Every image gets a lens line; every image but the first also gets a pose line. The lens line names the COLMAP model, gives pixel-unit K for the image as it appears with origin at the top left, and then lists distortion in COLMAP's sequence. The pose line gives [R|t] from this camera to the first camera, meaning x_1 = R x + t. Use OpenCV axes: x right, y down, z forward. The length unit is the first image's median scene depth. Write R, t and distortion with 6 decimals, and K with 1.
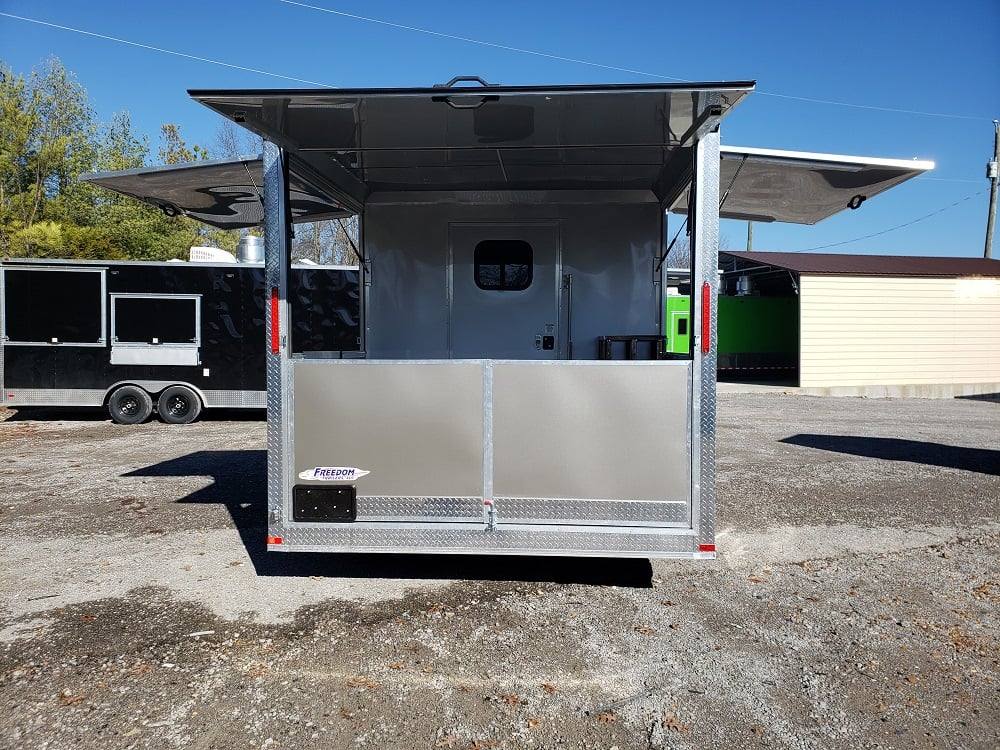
lens RADIAL K [[779.0, 0, 500.0], [0, 779.0, 375.0], [0, 0, 1]] dist [0.024766, -0.003265]
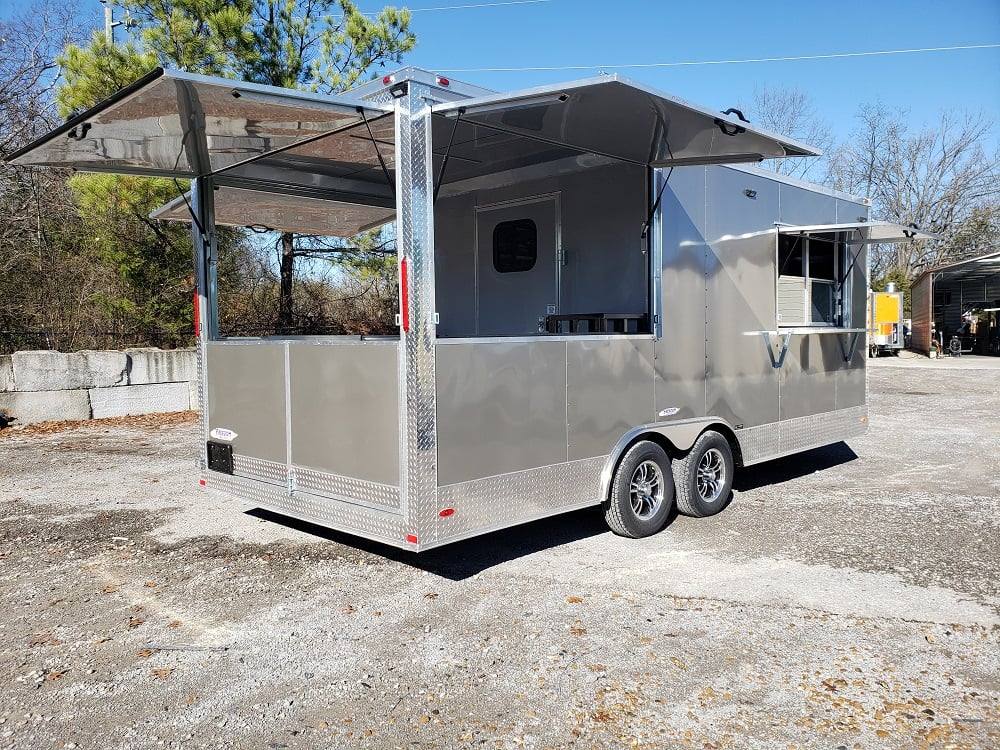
lens RADIAL K [[780.1, 0, 493.7], [0, 780.1, 371.3], [0, 0, 1]] dist [-0.004173, 0.046673]
pose [[0.753350, 0.020023, -0.657315, 0.917927], [-0.012001, 0.999789, 0.016701, 0.002170], [0.657510, -0.004693, 0.753431, 0.348883]]
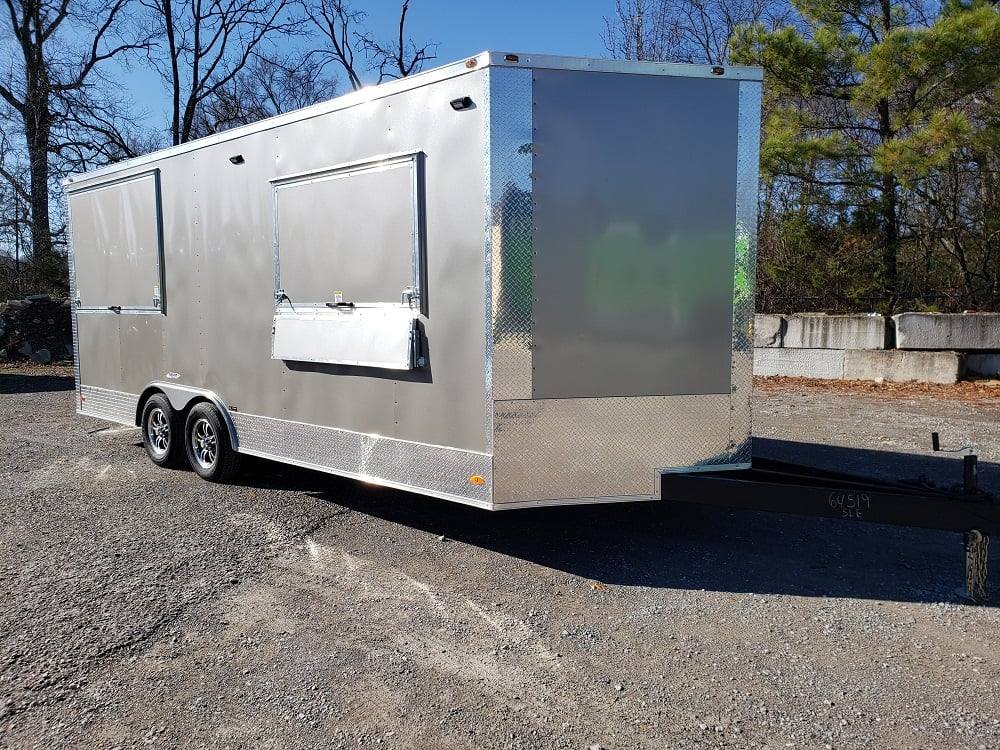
lens RADIAL K [[779.0, 0, 500.0], [0, 779.0, 375.0], [0, 0, 1]] dist [0.024766, -0.003265]
pose [[-0.616669, 0.073651, -0.783770, 1.108213], [-0.027408, 0.993001, 0.114877, -0.108466], [0.786745, 0.092323, -0.610335, 2.908691]]
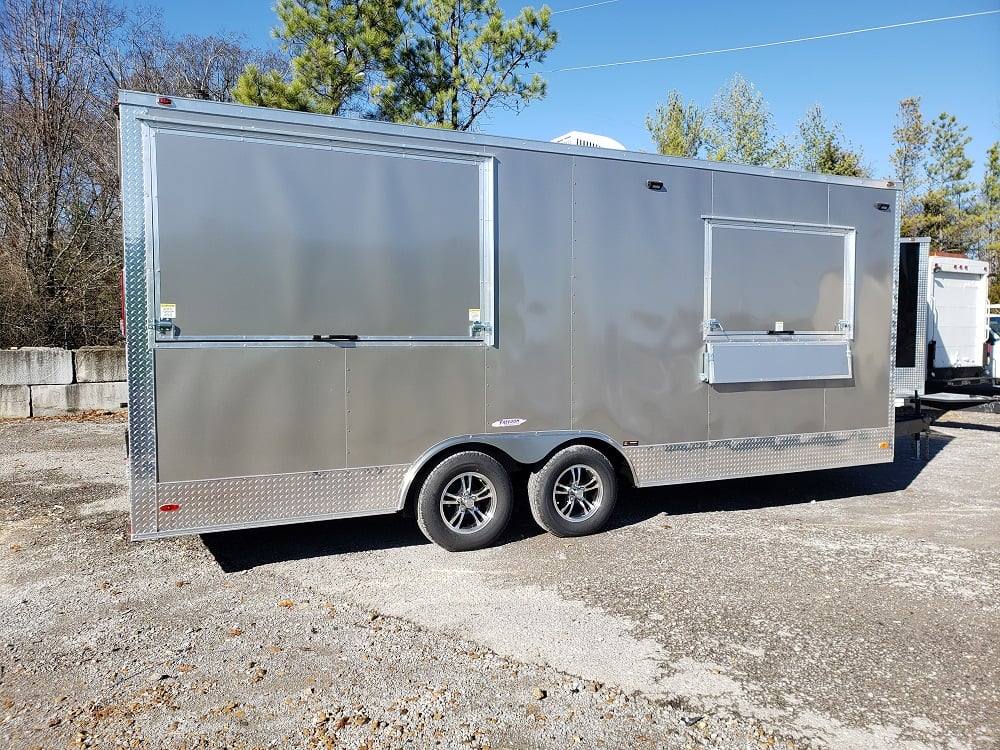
lens RADIAL K [[779.0, 0, 500.0], [0, 779.0, 375.0], [0, 0, 1]] dist [0.024766, -0.003265]
pose [[0.492518, 0.045304, -0.869122, 1.330665], [-0.033364, 0.998893, 0.033162, -0.027101], [0.869662, 0.012665, 0.493485, 0.881587]]
